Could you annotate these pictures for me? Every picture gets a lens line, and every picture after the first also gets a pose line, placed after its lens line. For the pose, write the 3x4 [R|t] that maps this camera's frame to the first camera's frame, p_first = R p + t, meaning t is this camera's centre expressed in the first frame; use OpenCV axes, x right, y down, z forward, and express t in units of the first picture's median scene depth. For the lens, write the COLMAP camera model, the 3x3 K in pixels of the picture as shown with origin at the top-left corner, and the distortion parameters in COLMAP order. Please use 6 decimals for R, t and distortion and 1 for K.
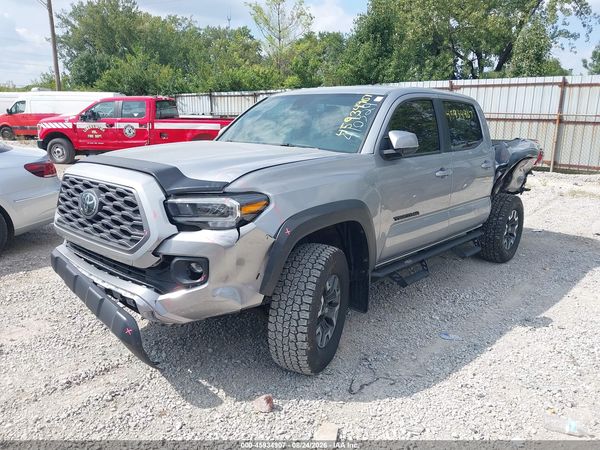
lens RADIAL K [[482.9, 0, 297.4], [0, 482.9, 229.3], [0, 0, 1]] dist [0.013377, -0.019011]
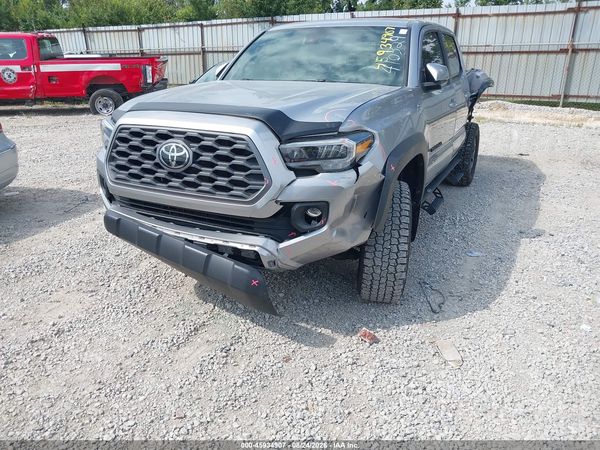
lens RADIAL K [[482.9, 0, 297.7], [0, 482.9, 238.0], [0, 0, 1]] dist [0.013377, -0.019011]
pose [[0.964262, -0.115446, 0.238475, -0.417941], [0.081676, 0.985765, 0.146954, -0.014624], [-0.252046, -0.122225, 0.959966, 0.045159]]
